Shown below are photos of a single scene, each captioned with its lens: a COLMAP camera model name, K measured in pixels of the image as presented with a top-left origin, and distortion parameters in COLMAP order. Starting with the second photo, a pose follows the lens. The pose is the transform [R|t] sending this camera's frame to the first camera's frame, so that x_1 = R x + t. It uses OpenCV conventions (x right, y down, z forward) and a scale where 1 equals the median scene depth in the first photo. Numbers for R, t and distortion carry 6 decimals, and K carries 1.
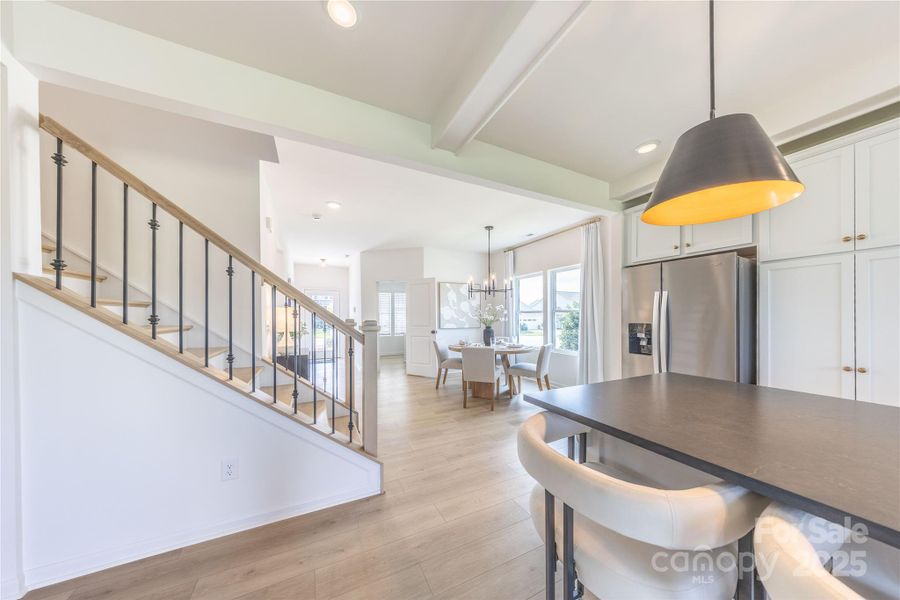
lens RADIAL K [[277.7, 0, 435.6], [0, 277.7, 316.8], [0, 0, 1]] dist [-0.008079, 0.000099]
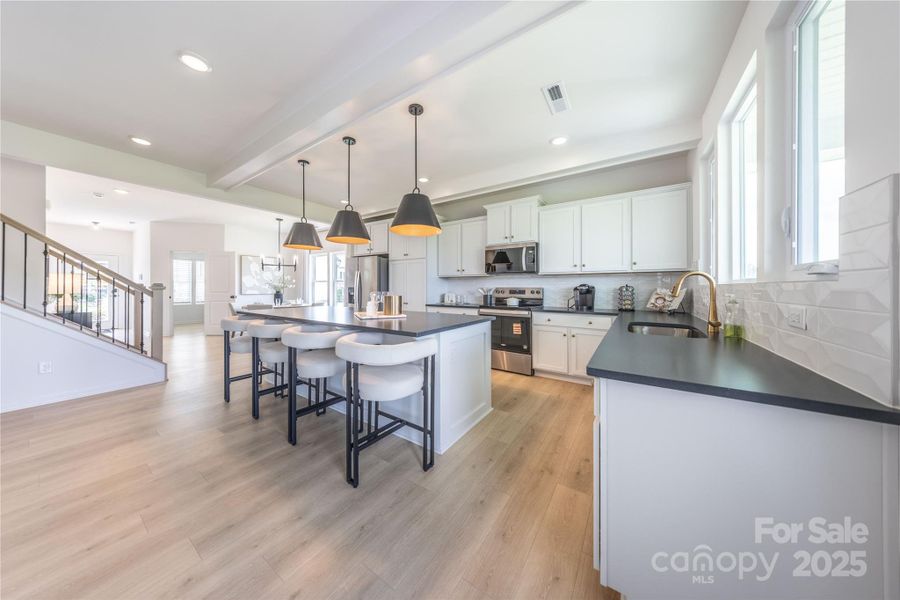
lens RADIAL K [[277.7, 0, 437.5], [0, 277.7, 285.3], [0, 0, 1]] dist [-0.008079, 0.000099]
pose [[0.854379, 0.009644, 0.519561, 0.154162], [-0.005787, 0.999942, -0.009045, 0.013676], [-0.519618, 0.004721, 0.854386, -0.584194]]
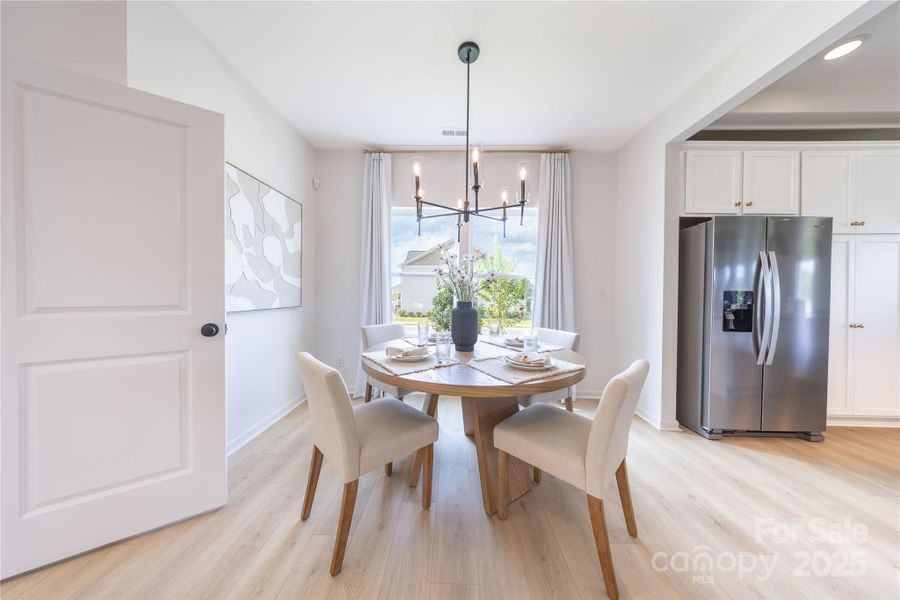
lens RADIAL K [[270.8, 0, 448.8], [0, 270.8, 291.7], [0, 0, 1]] dist [0.000155, -0.000162]
pose [[0.420128, 0.002364, 0.907462, -0.172714], [-0.010793, 0.999939, 0.002392, 0.019988], [-0.907401, -0.010799, 0.420127, 0.871895]]
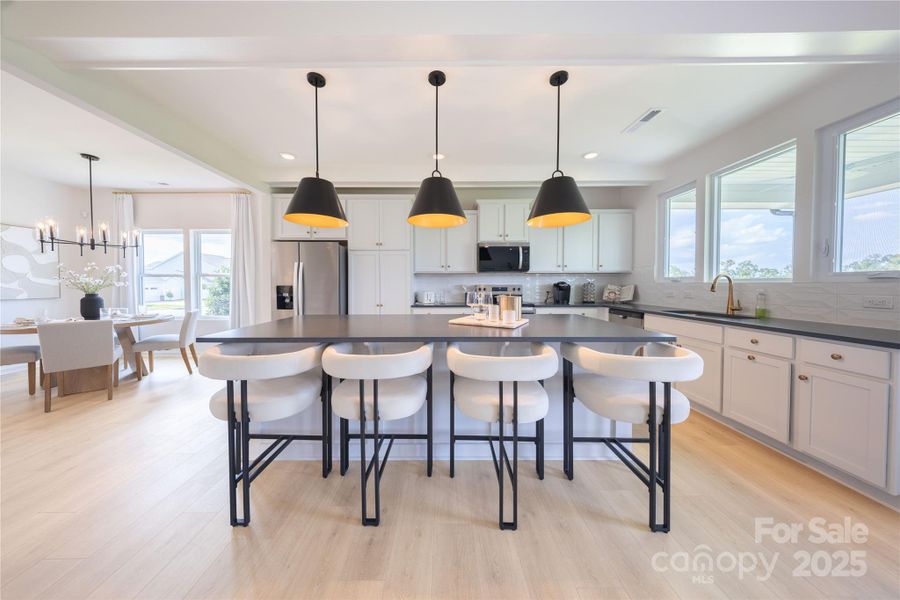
lens RADIAL K [[277.7, 0, 446.3], [0, 277.7, 290.5], [0, 0, 1]] dist [-0.008079, 0.000099]
pose [[0.401411, -0.016541, 0.915748, -0.094614], [-0.001154, 0.999827, 0.018566, 0.012979], [-0.915897, -0.008510, 0.401323, -0.137849]]
